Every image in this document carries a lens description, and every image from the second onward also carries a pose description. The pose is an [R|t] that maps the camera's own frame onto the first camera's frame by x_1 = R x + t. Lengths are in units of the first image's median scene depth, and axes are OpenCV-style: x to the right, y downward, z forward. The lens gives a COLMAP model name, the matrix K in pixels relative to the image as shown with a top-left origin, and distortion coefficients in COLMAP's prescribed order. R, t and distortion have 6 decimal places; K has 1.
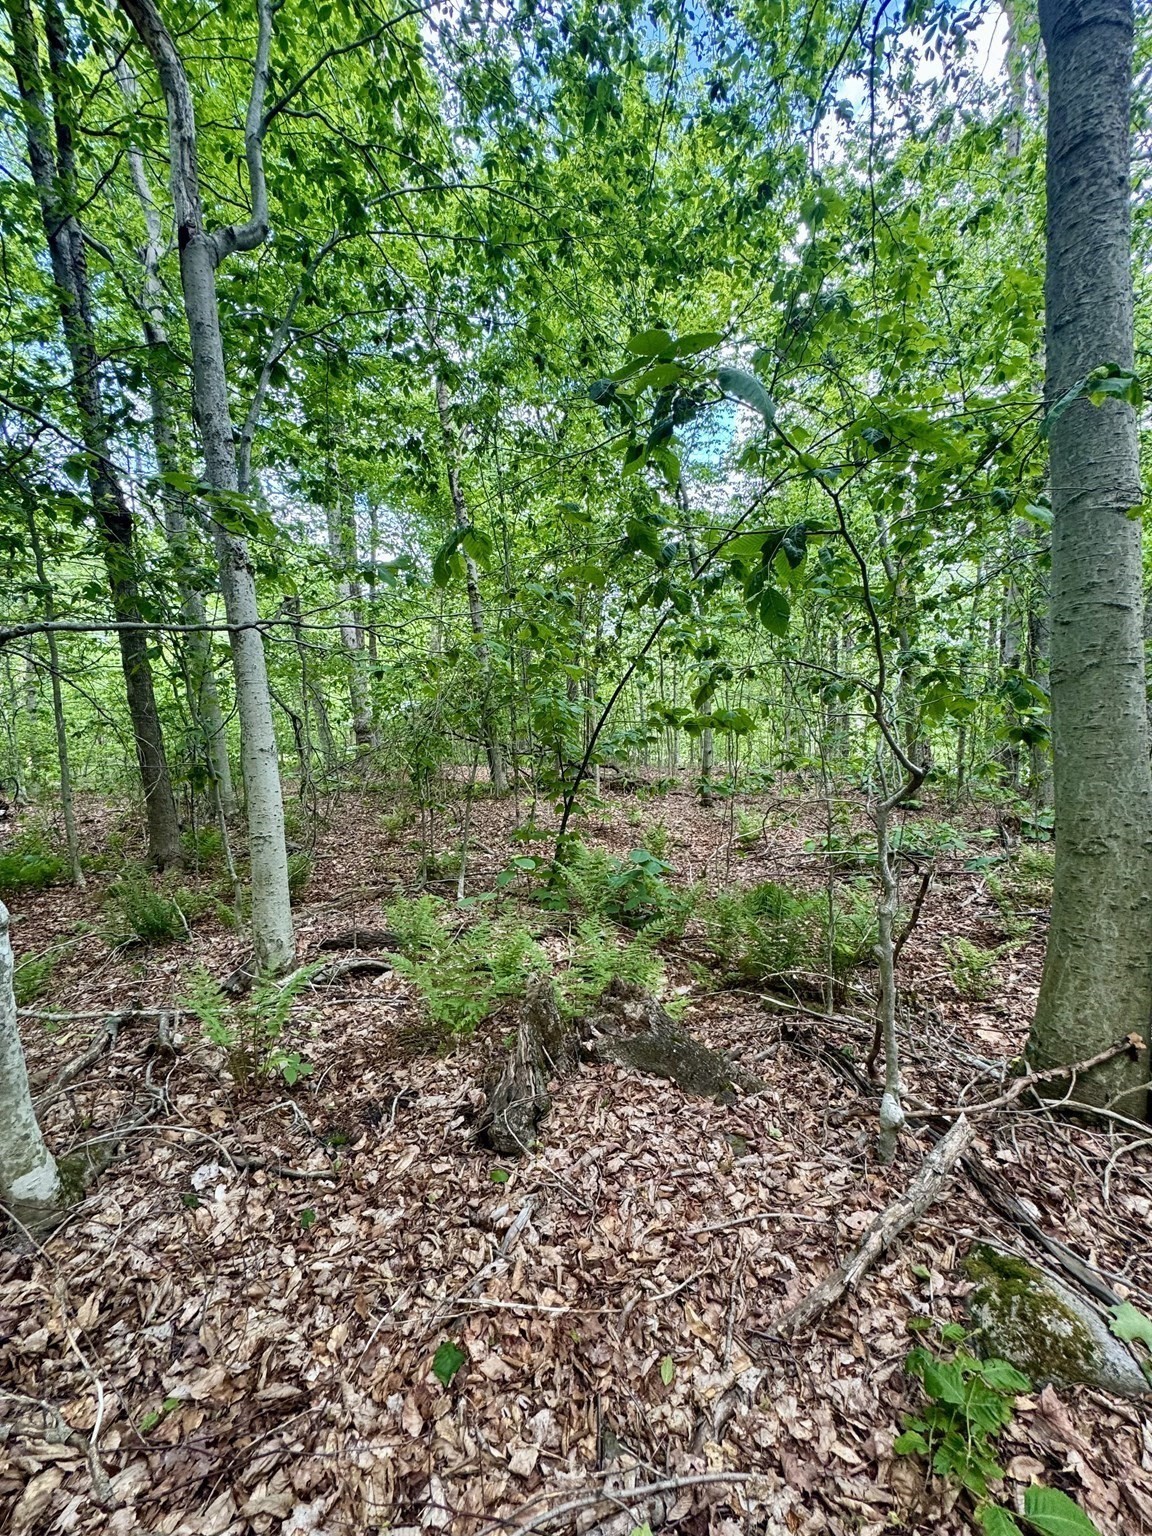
lens RADIAL K [[613.1, 0, 579.8], [0, 613.1, 768.2], [0, 0, 1]] dist [-0.004225, 0.000897]
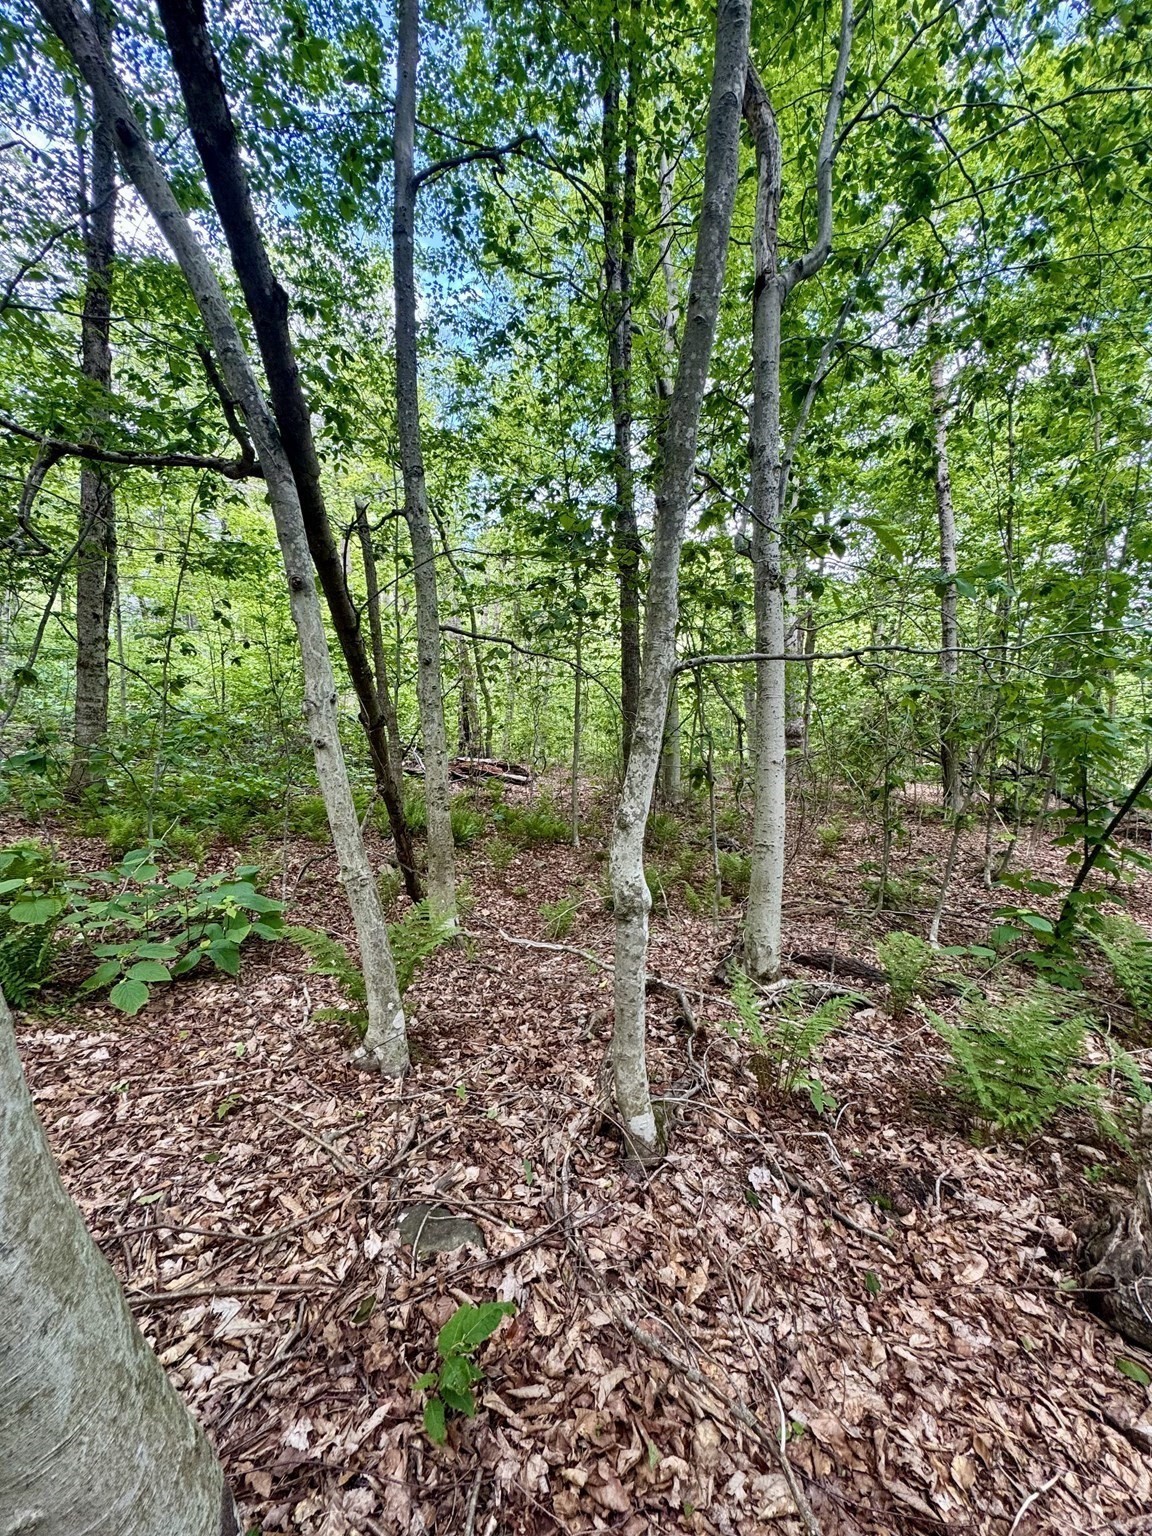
lens RADIAL K [[613.1, 0, 579.8], [0, 613.1, 768.2], [0, 0, 1]] dist [-0.004225, 0.000897]
pose [[0.793822, 0.102228, -0.599497, -0.302077], [-0.103159, 0.994120, 0.032922, -0.037411], [0.599337, 0.035709, 0.799700, -0.052719]]
